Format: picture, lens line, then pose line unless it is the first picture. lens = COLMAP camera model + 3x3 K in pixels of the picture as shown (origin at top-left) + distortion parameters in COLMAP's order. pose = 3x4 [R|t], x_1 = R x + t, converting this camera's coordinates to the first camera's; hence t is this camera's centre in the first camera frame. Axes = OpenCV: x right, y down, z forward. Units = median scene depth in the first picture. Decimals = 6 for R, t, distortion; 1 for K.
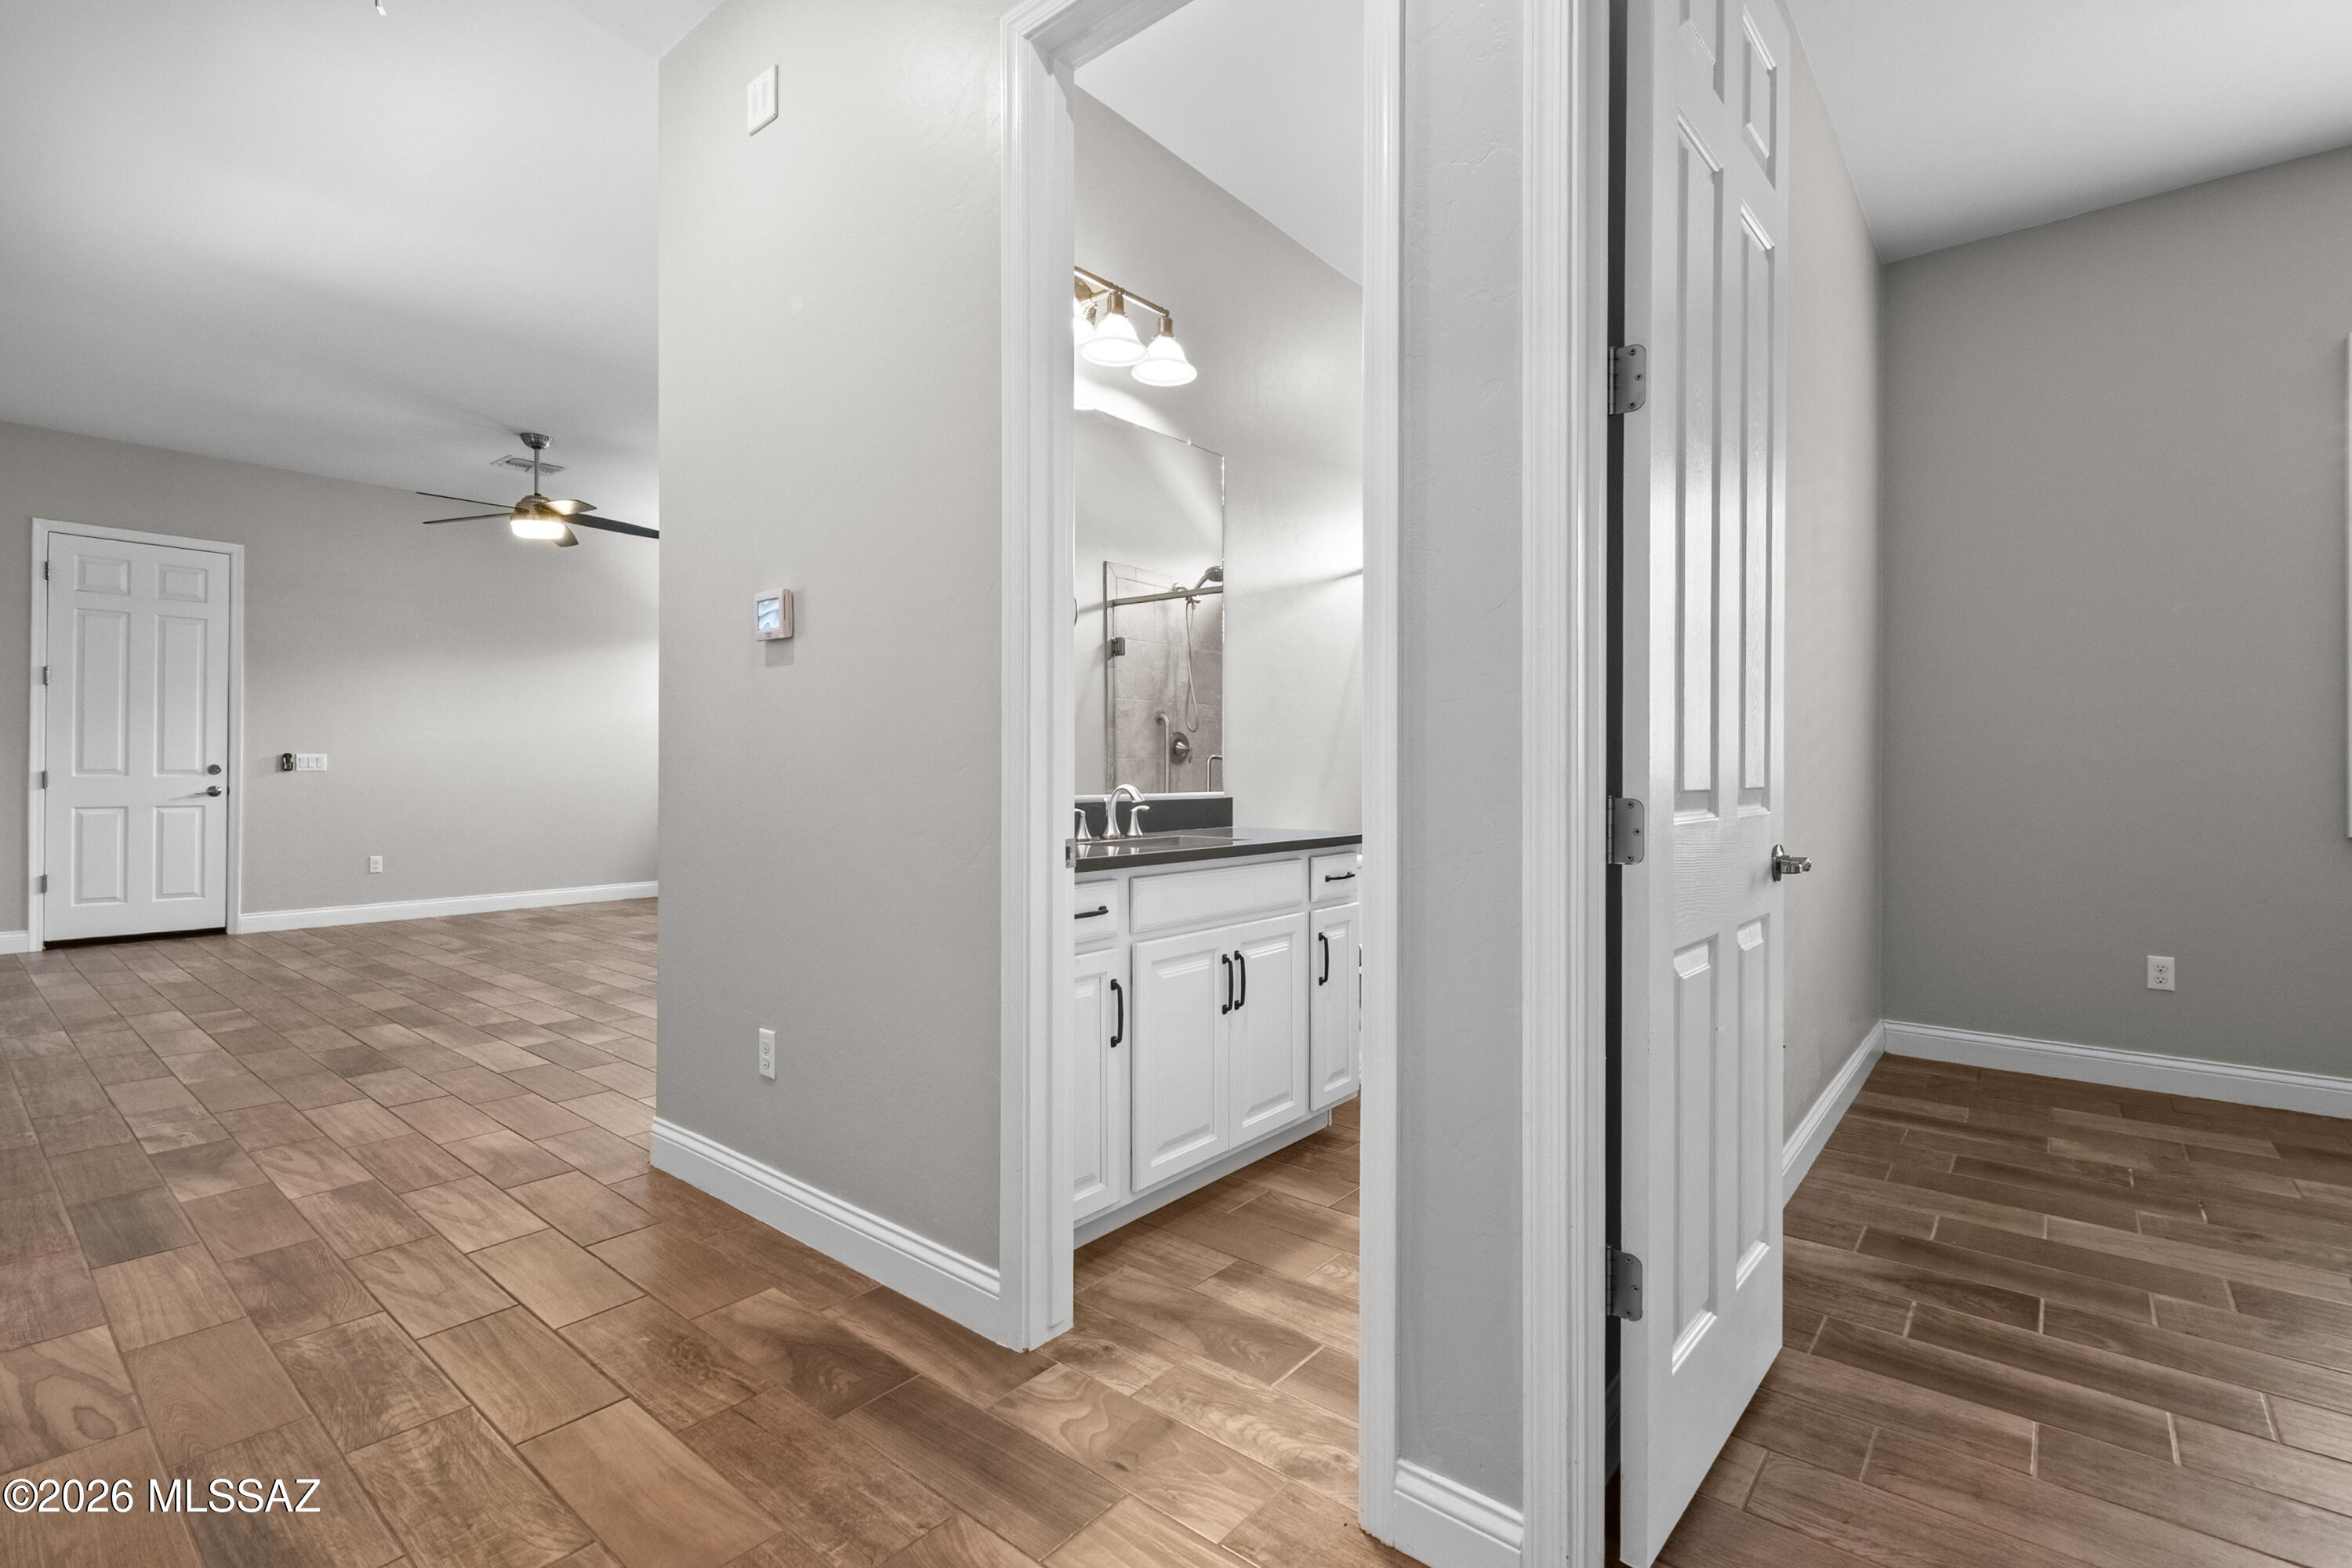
lens RADIAL K [[1057.4, 0, 1160.0], [0, 1057.4, 770.9], [0, 0, 1]] dist [0.008163, -0.004436]
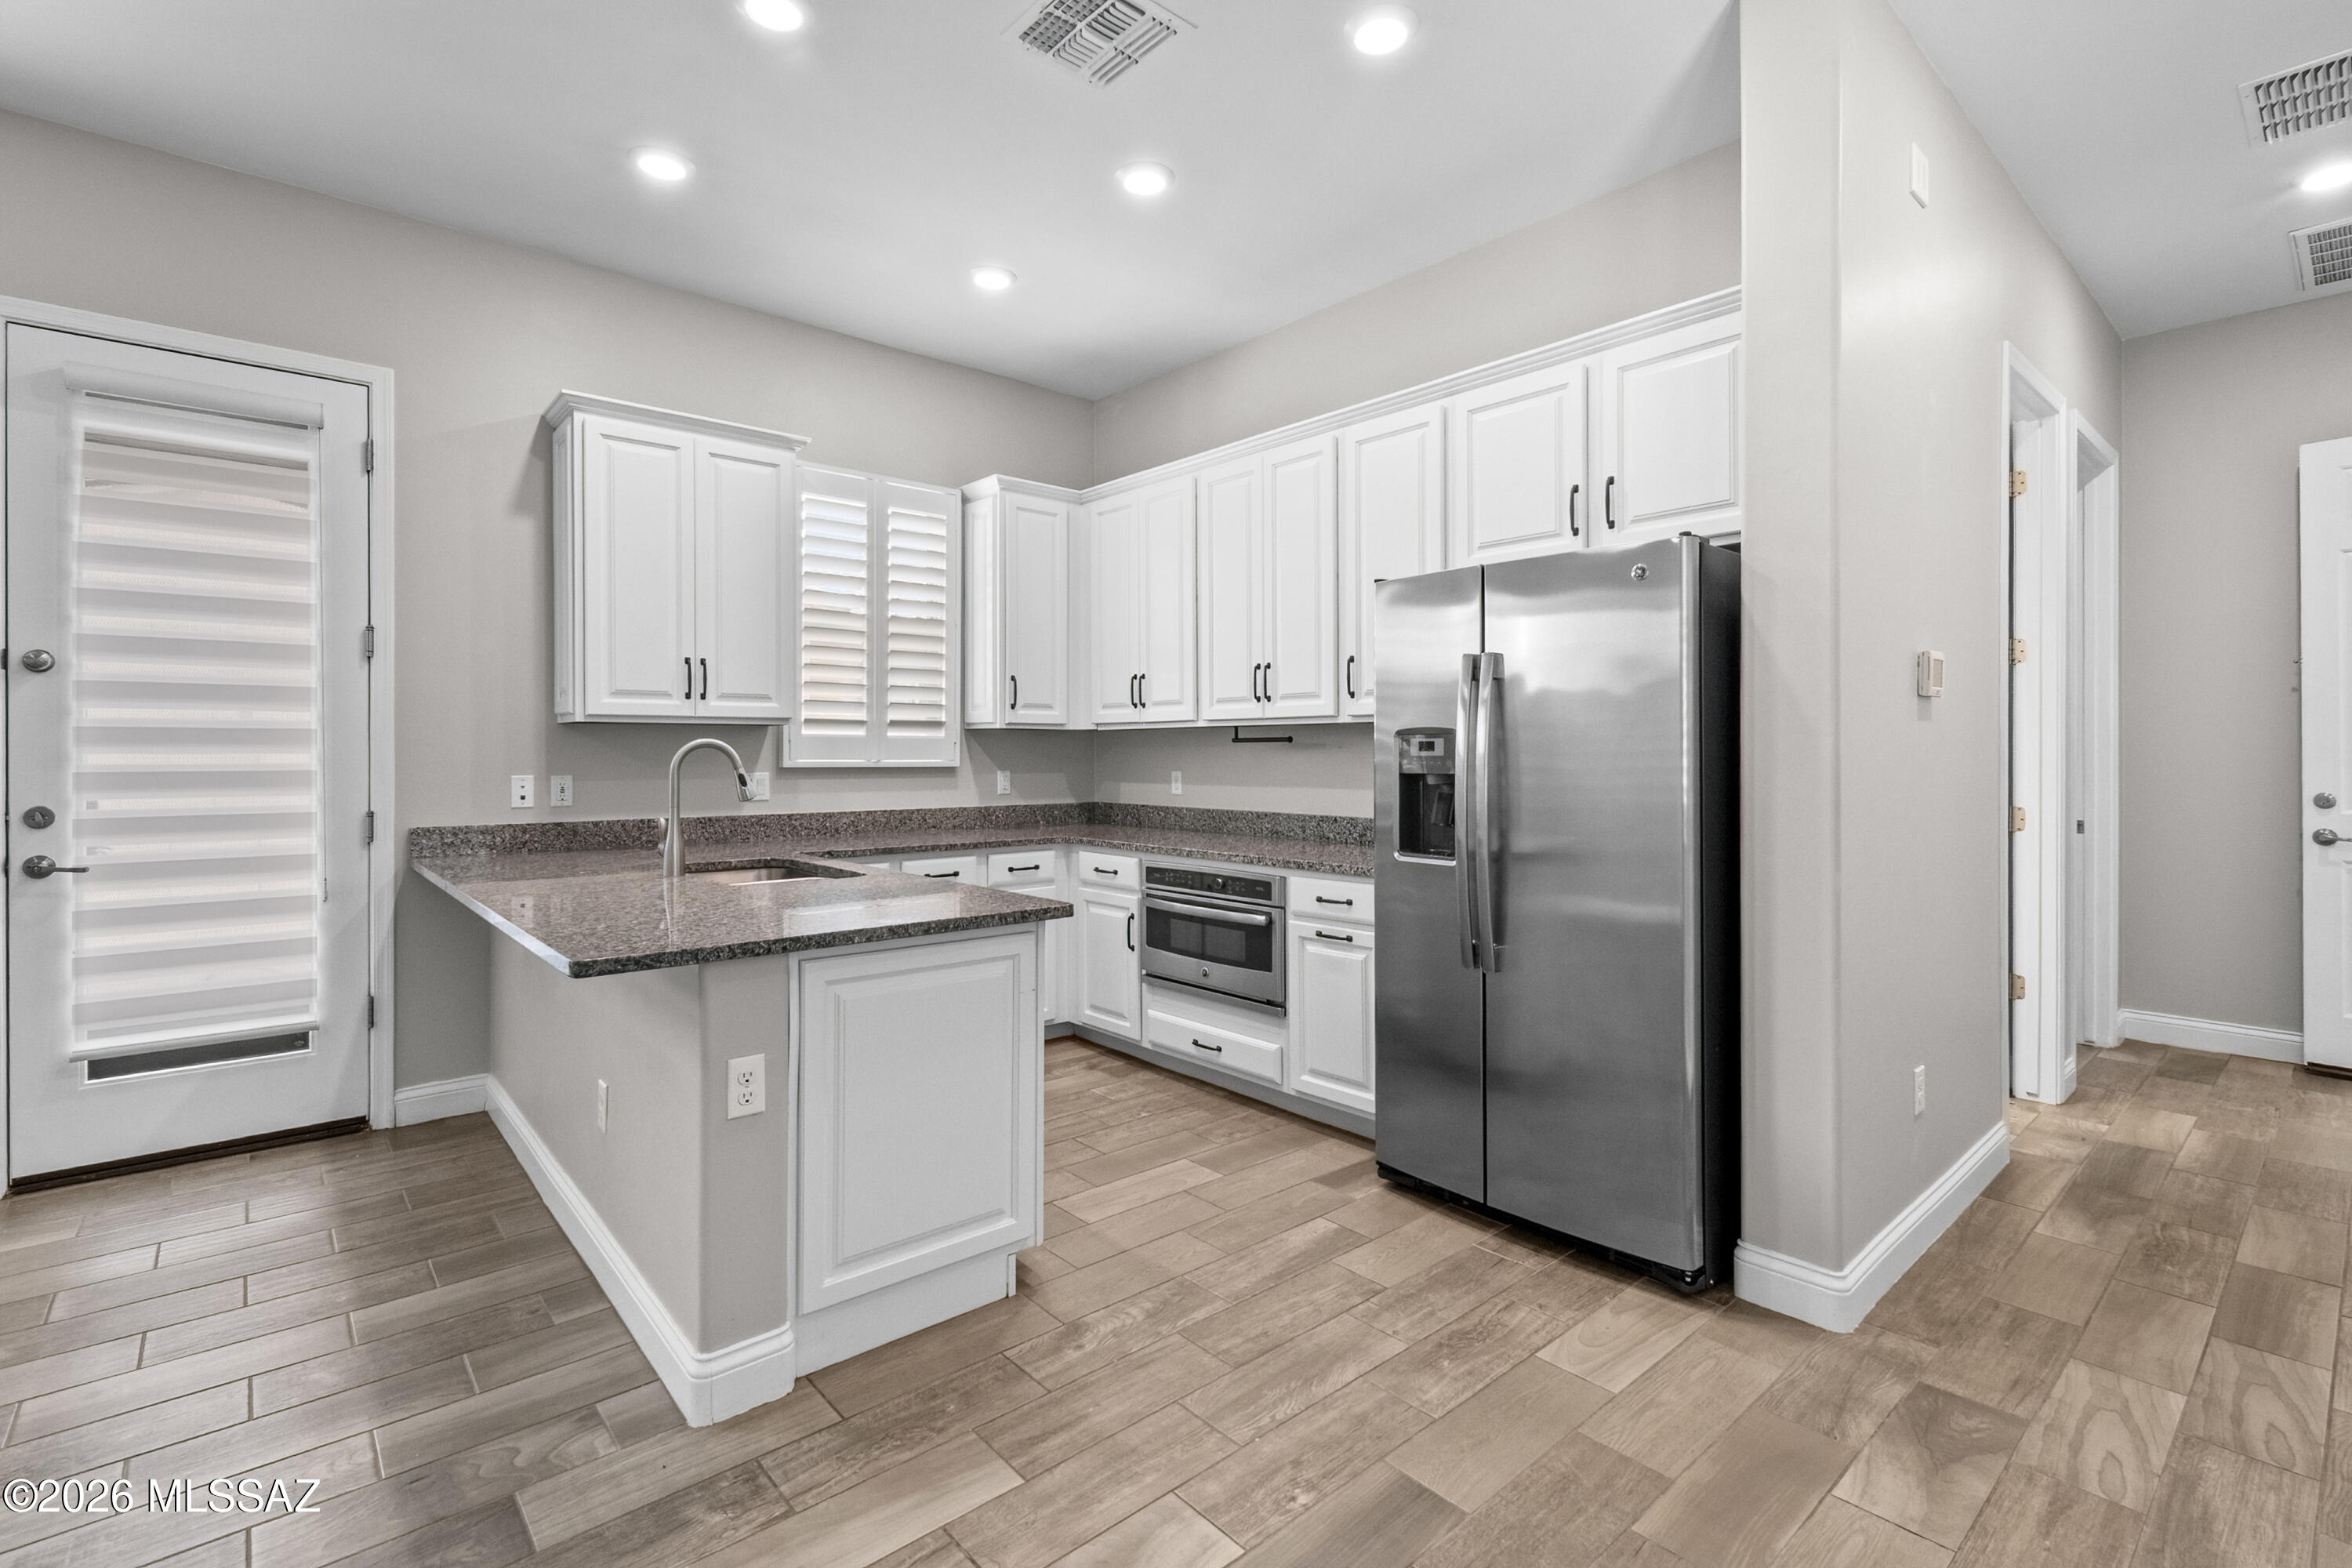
lens RADIAL K [[1057.4, 0, 1186.1], [0, 1057.4, 753.6], [0, 0, 1]] dist [0.008163, -0.004436]
pose [[0.153158, -0.005334, 0.988187, -0.622645], [0.001247, 0.999986, 0.005204, -0.030350], [-0.988201, 0.000435, 0.153163, 0.637551]]
